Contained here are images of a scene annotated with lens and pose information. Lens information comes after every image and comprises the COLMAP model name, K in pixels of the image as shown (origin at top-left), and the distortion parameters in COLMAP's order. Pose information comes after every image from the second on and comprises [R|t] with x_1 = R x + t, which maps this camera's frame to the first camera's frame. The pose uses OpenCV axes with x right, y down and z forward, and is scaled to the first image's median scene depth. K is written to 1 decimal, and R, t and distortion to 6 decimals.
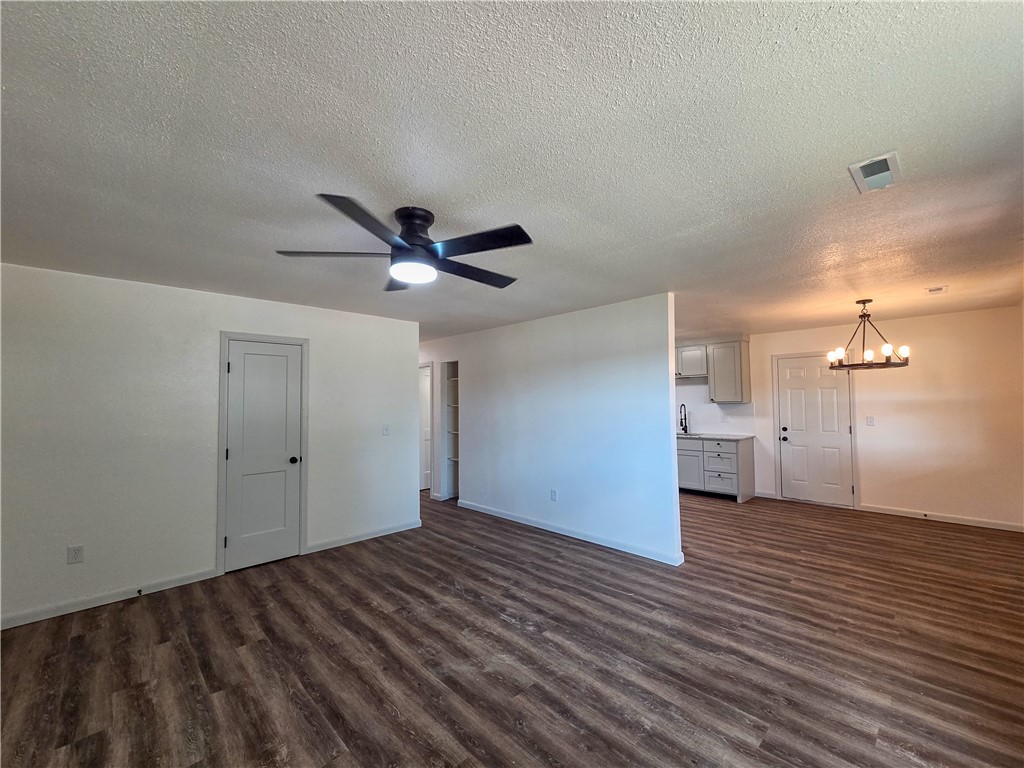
lens RADIAL K [[420.4, 0, 505.0], [0, 420.4, 384.0], [0, 0, 1]] dist [0.002962, 0.000436]
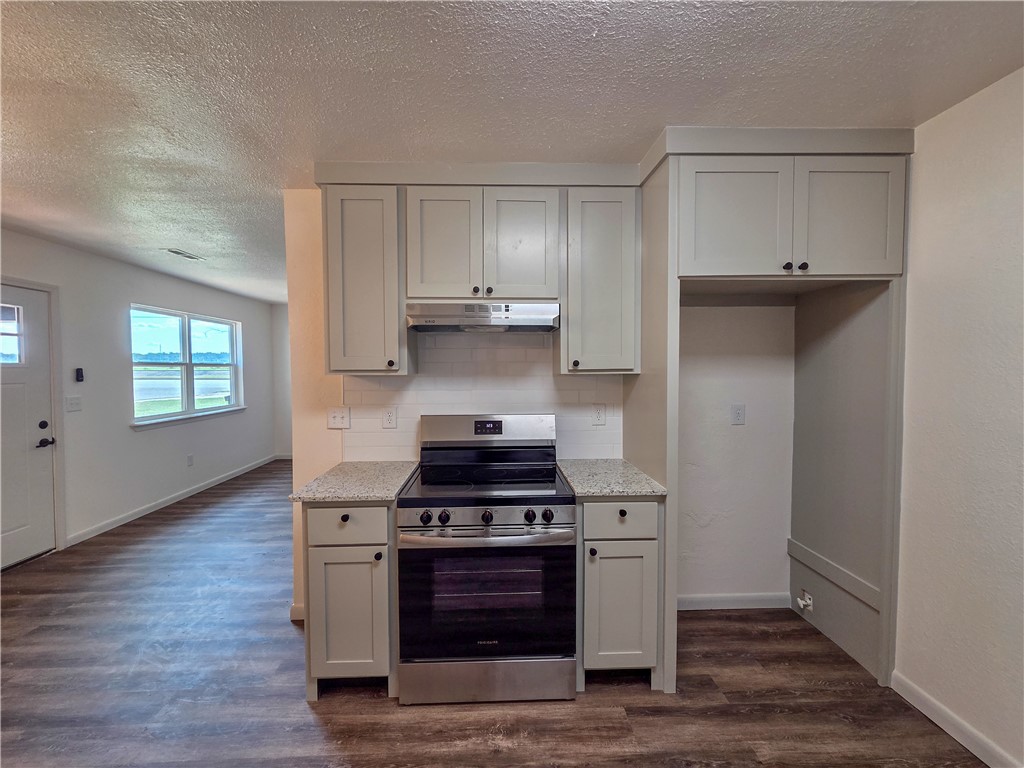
lens RADIAL K [[420.4, 0, 505.0], [0, 420.4, 384.0], [0, 0, 1]] dist [0.002962, 0.000436]
pose [[-0.668835, 0.040600, -0.742302, 0.846173], [0.039866, 0.999030, 0.018721, 0.087767], [0.742342, -0.017071, -0.669804, 2.125177]]
